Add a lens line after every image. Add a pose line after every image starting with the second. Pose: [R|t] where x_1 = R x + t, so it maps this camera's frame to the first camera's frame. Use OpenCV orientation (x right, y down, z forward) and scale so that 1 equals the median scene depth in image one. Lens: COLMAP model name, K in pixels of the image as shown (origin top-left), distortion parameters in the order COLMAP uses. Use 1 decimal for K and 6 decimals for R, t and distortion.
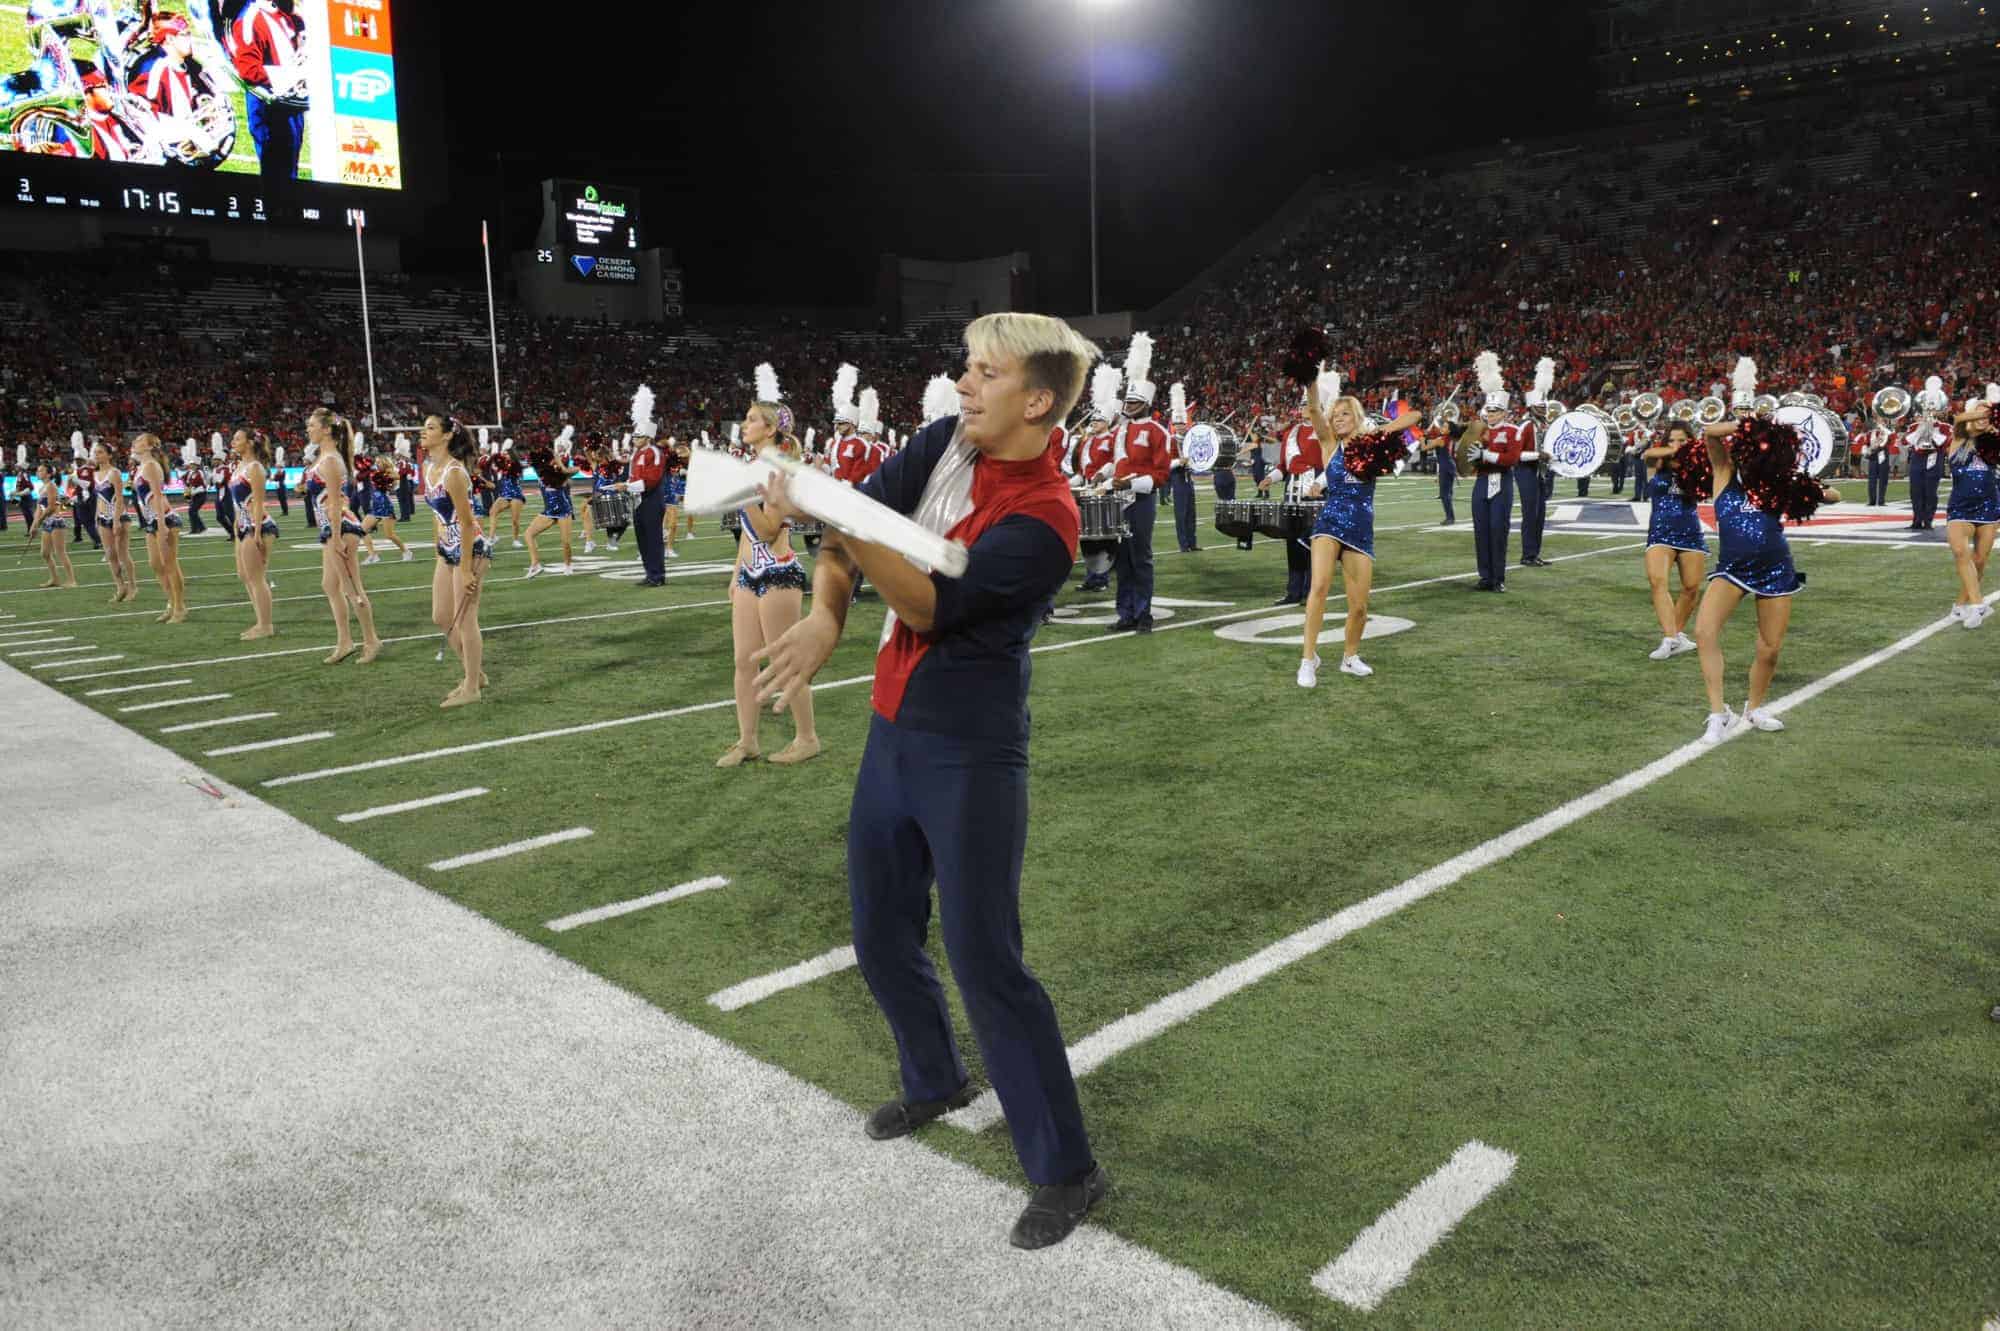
lens RADIAL K [[1370.5, 0, 1001.7], [0, 1370.5, 665.3], [0, 0, 1]] dist [-0.050021, 0.000435]
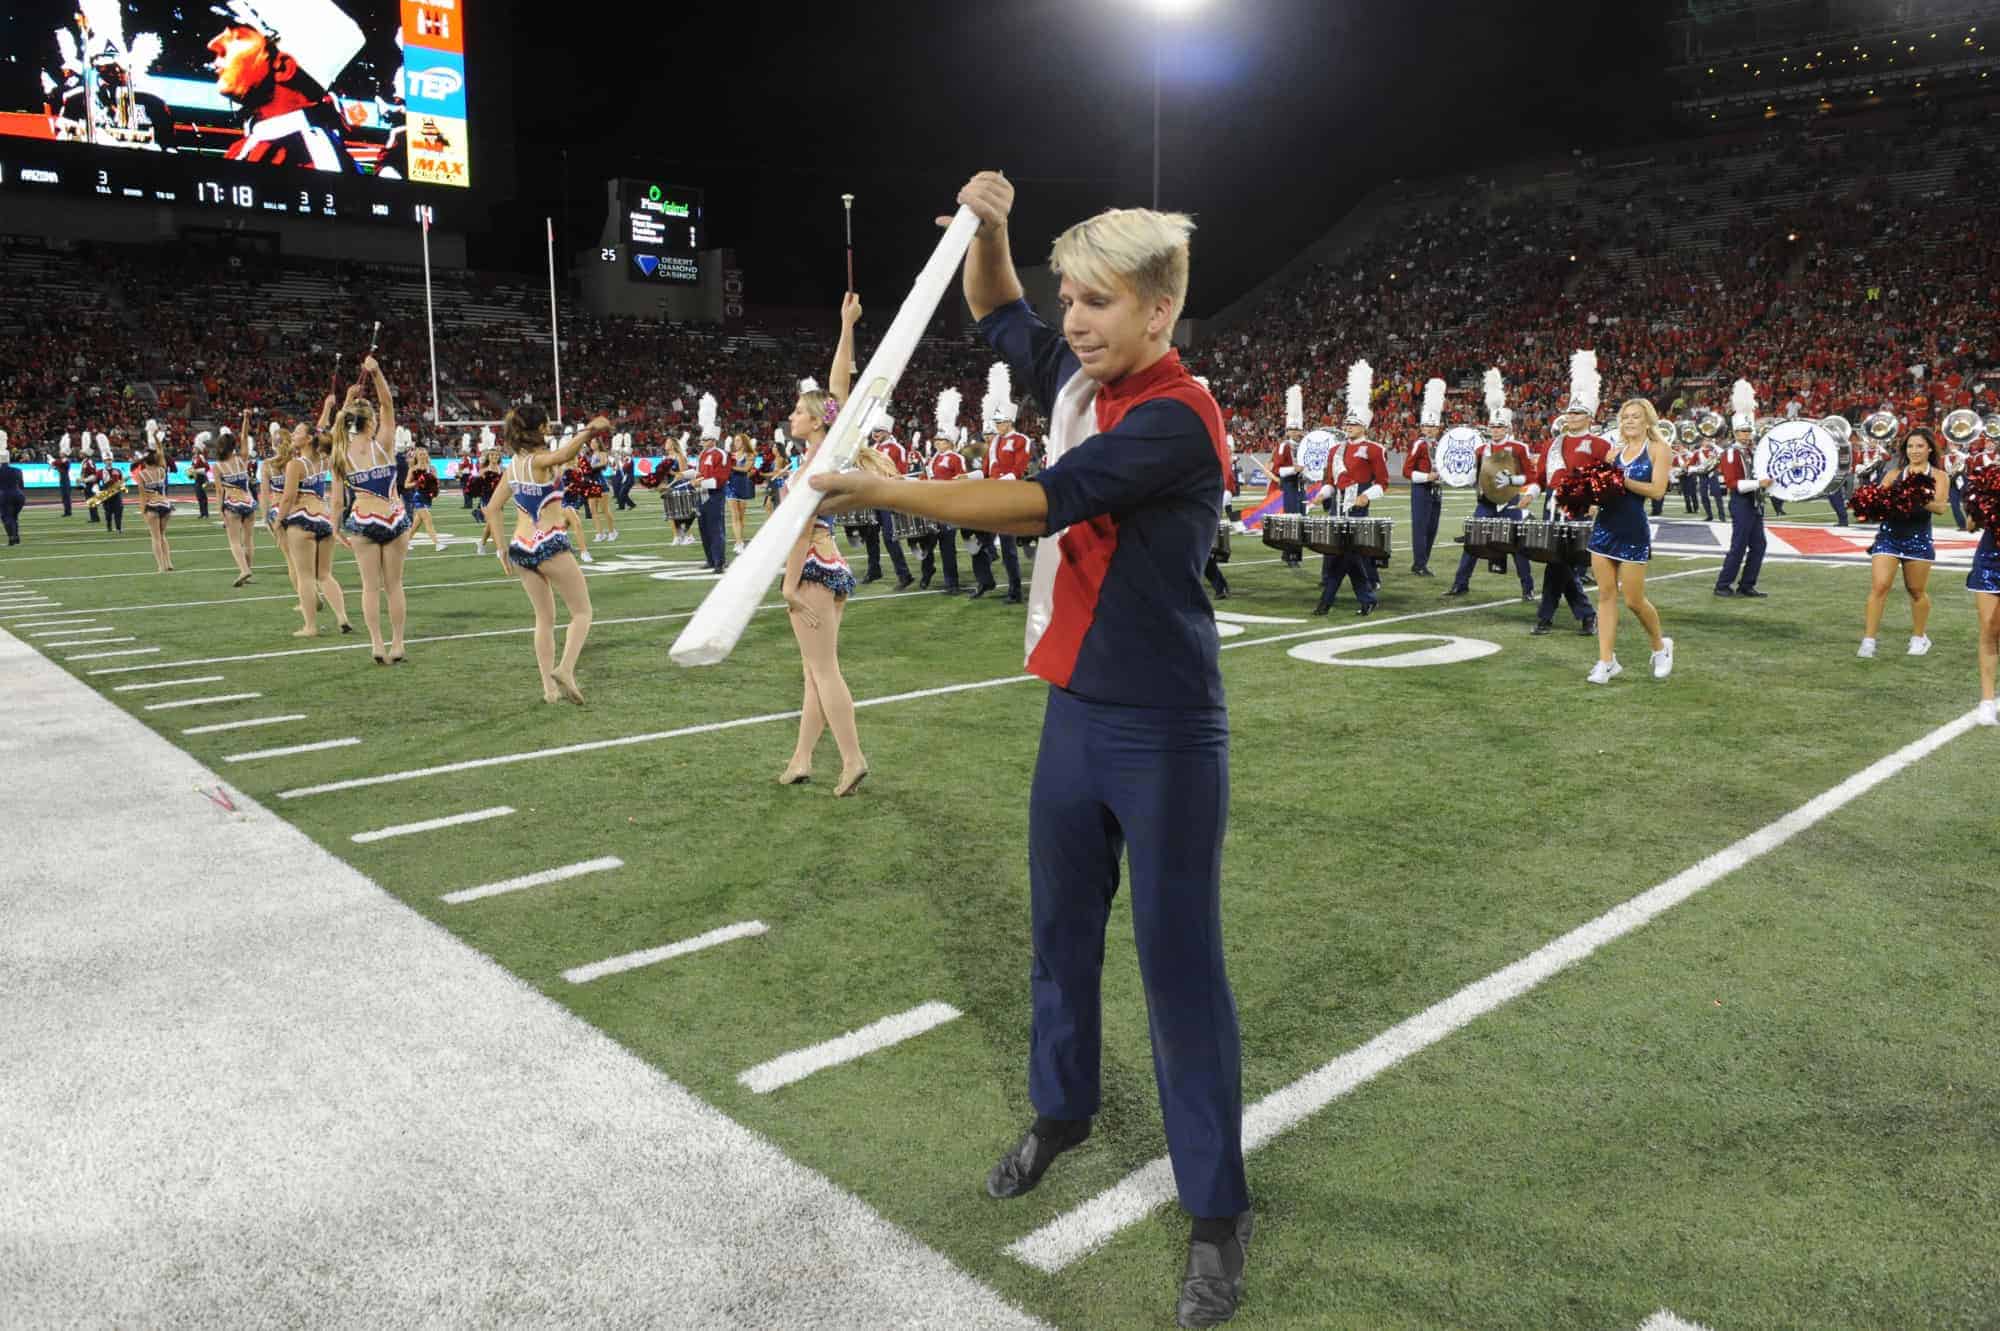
lens RADIAL K [[1370.1, 0, 1001.6], [0, 1370.1, 665.6], [0, 0, 1]] dist [-0.050269, 0.000592]
pose [[0.999033, 0.024221, -0.036682, -0.013840], [-0.024354, 0.999698, -0.003182, -0.012173], [0.036594, 0.004073, 0.999322, 0.085367]]
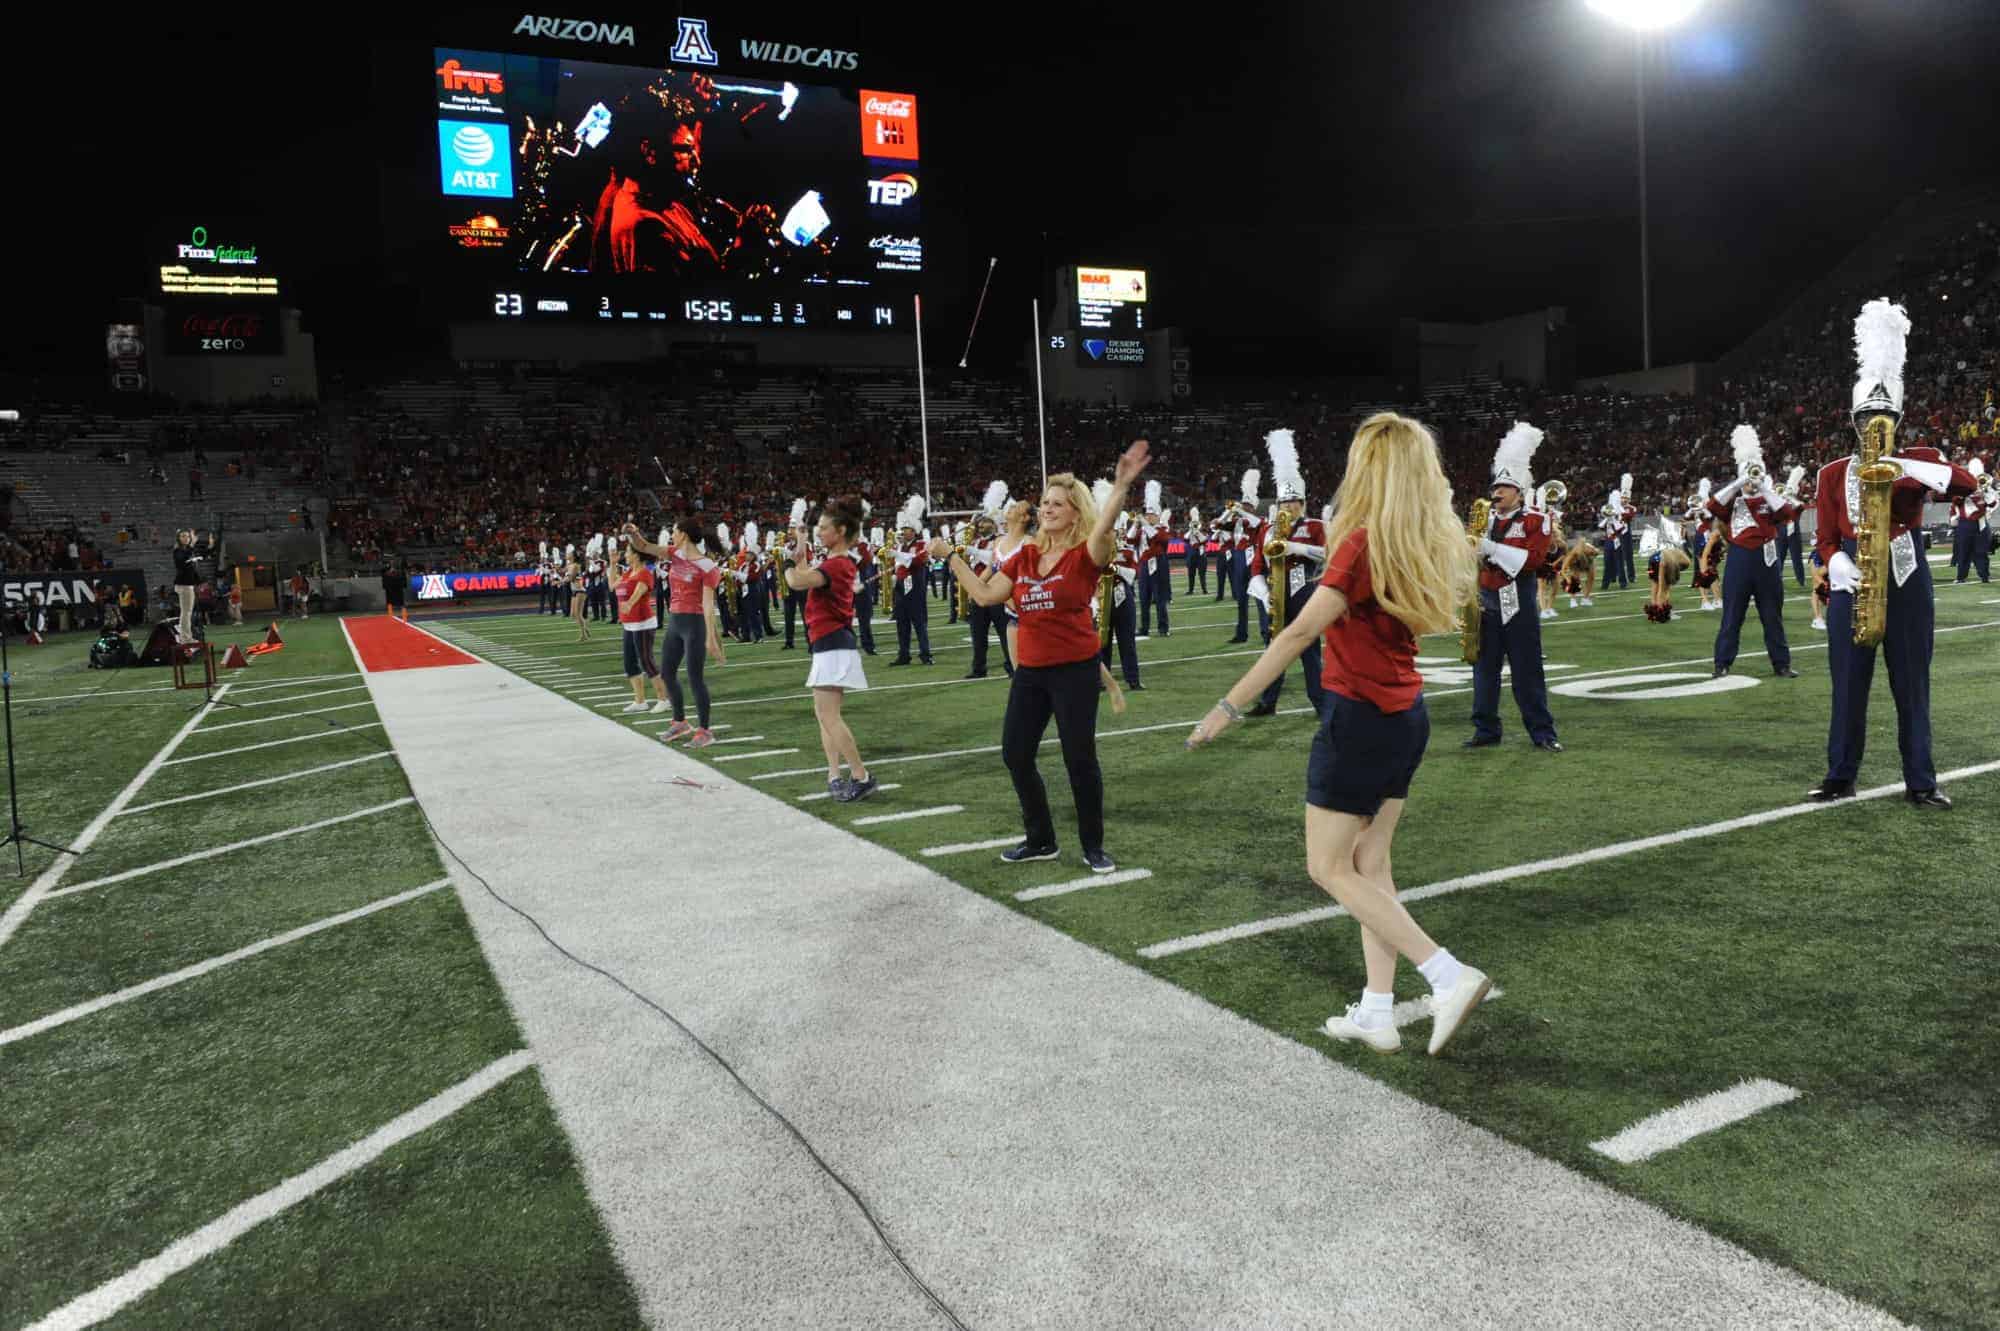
lens RADIAL K [[1373.9, 0, 1001.9], [0, 1373.9, 665.9], [0, 0, 1]] dist [-0.048625, -0.000290]
pose [[0.947396, 0.003351, -0.320045, -0.994358], [-0.022426, 0.998183, -0.055934, -0.104898], [0.319276, 0.060169, 0.945750, 0.861005]]
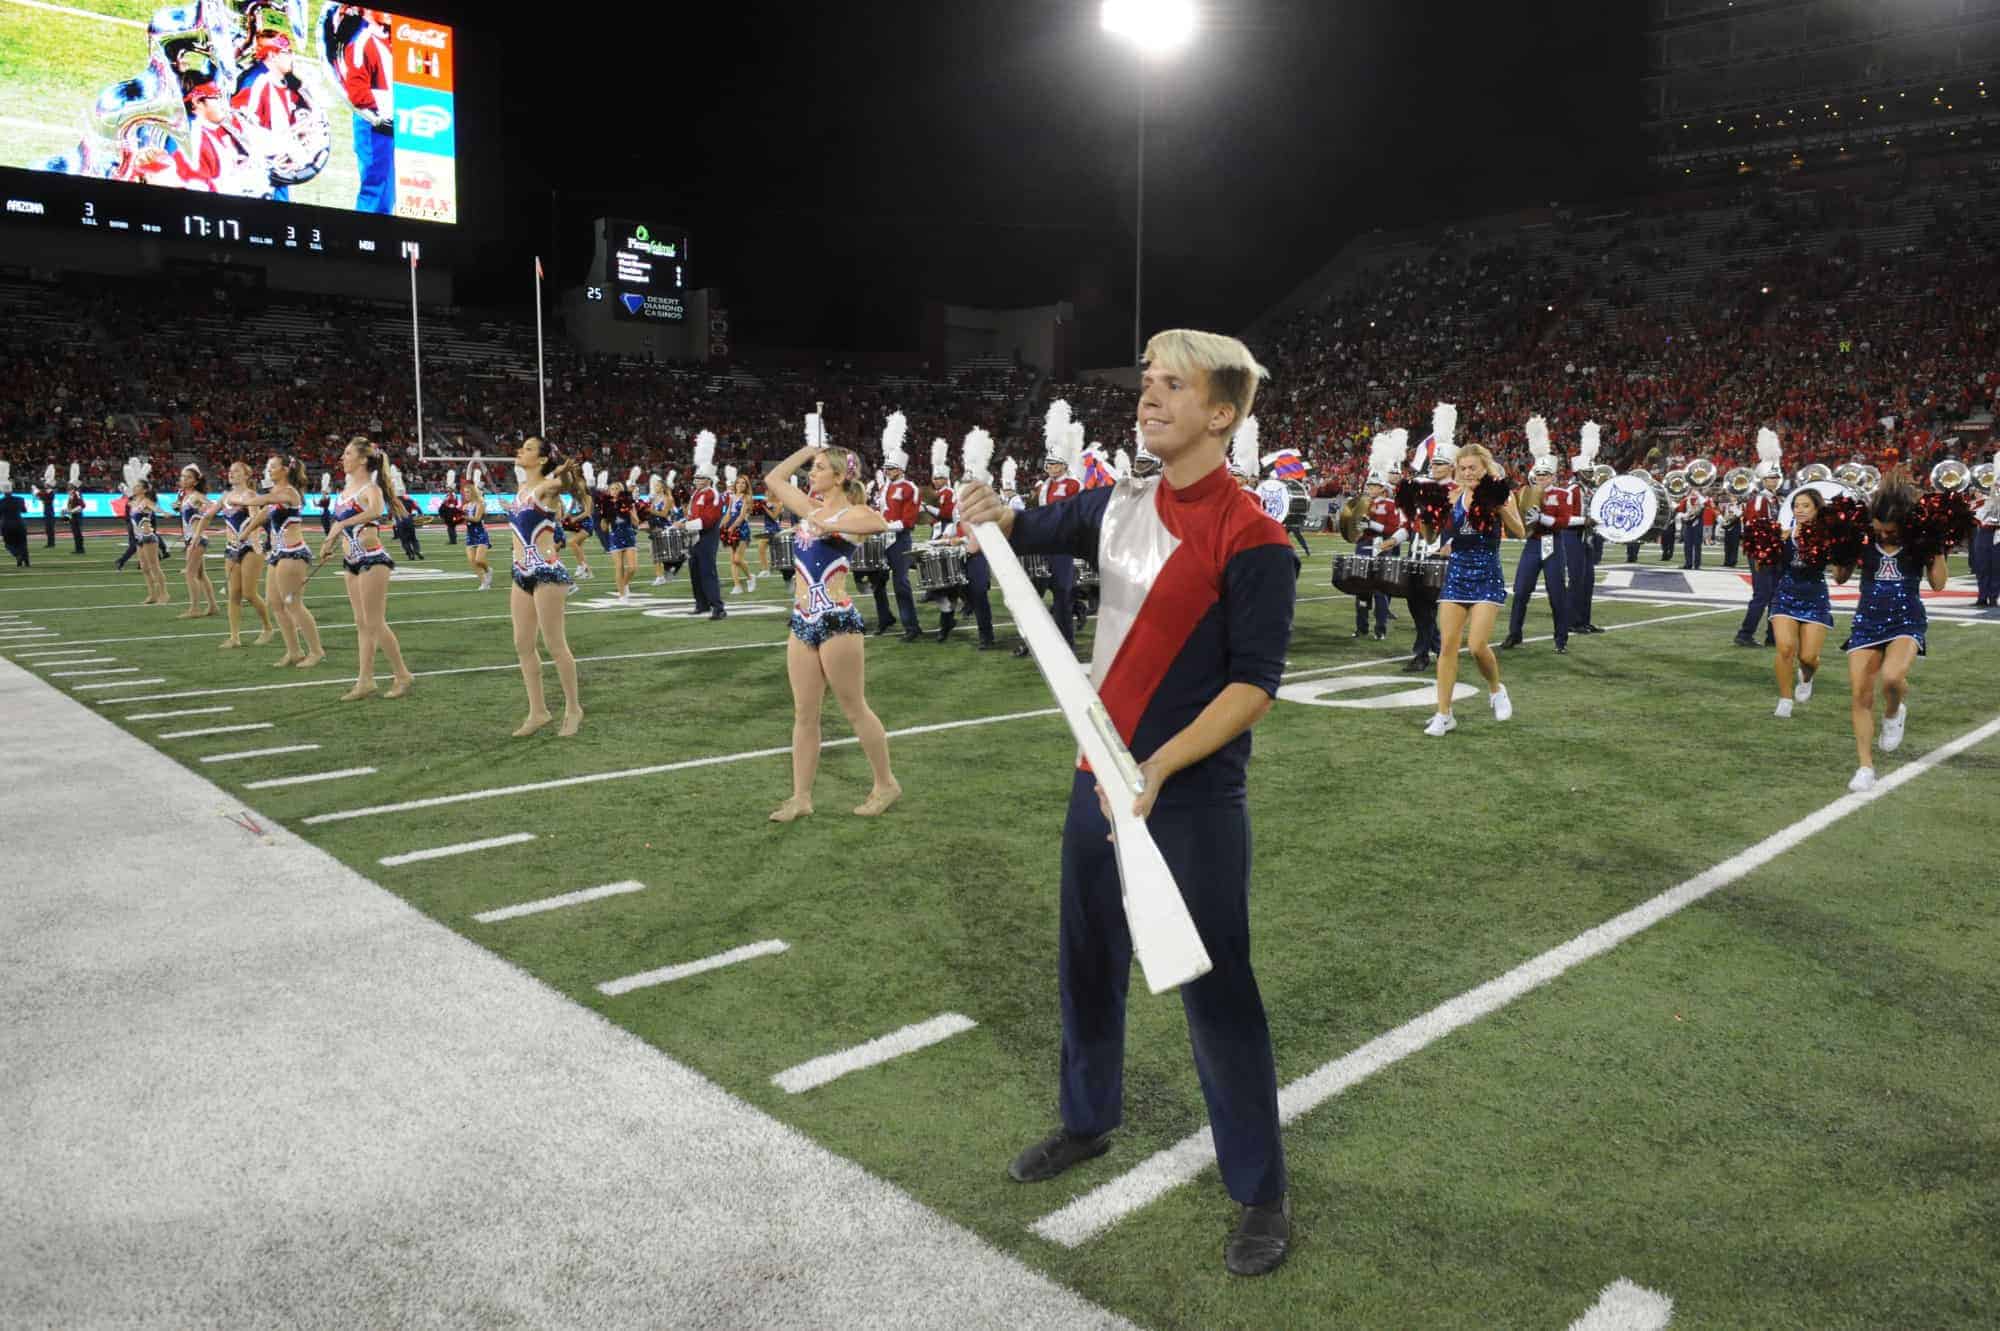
lens RADIAL K [[1373.3, 0, 1001.9], [0, 1373.3, 665.2], [0, 0, 1]] dist [-0.049293, 0.000581]
pose [[0.999234, 0.032028, -0.022501, -0.028802], [-0.032778, 0.998891, -0.033800, -0.007936], [0.021394, 0.034511, 0.999175, 0.035509]]
